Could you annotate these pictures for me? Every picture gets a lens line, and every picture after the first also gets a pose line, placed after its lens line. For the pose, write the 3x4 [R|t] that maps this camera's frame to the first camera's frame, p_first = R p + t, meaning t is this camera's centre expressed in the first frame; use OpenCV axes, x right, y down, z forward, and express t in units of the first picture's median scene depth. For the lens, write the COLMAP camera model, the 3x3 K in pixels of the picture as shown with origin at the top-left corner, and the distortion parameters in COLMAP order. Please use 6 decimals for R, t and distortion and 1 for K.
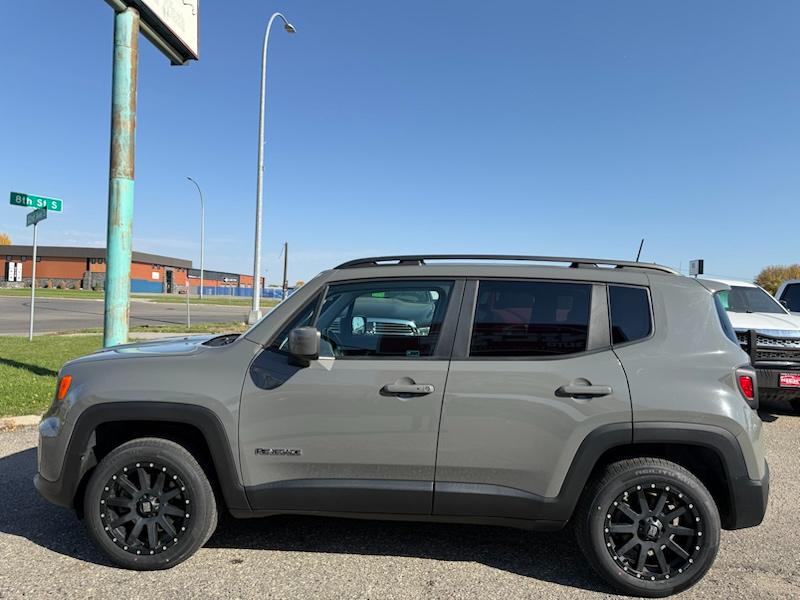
lens RADIAL K [[568.3, 0, 397.5], [0, 568.3, 296.5], [0, 0, 1]] dist [0.055916, -0.071435]
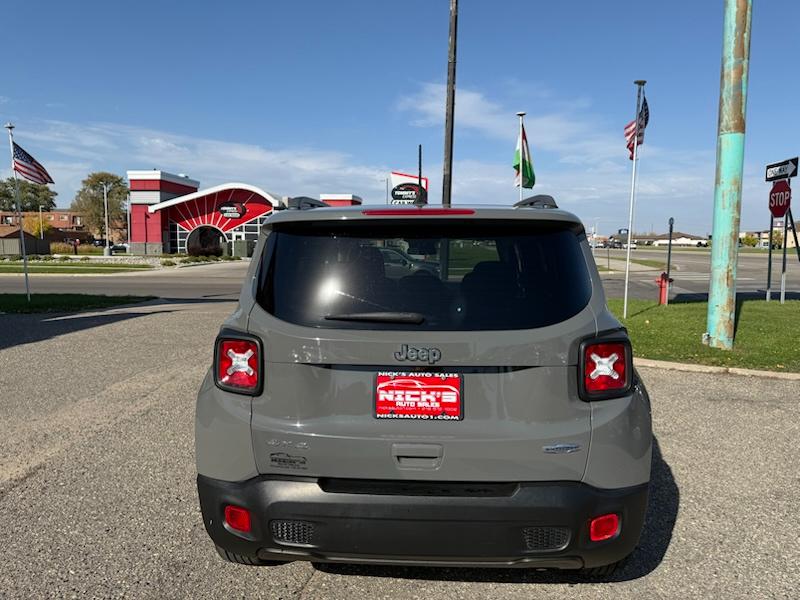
lens RADIAL K [[562.4, 0, 397.7], [0, 562.4, 300.4], [0, 0, 1]] dist [0.091734, -0.120230]
pose [[0.054308, 0.048803, -0.997331, 0.441288], [0.007585, 0.998756, 0.049285, 0.018067], [0.998495, -0.010242, 0.053870, 0.397724]]
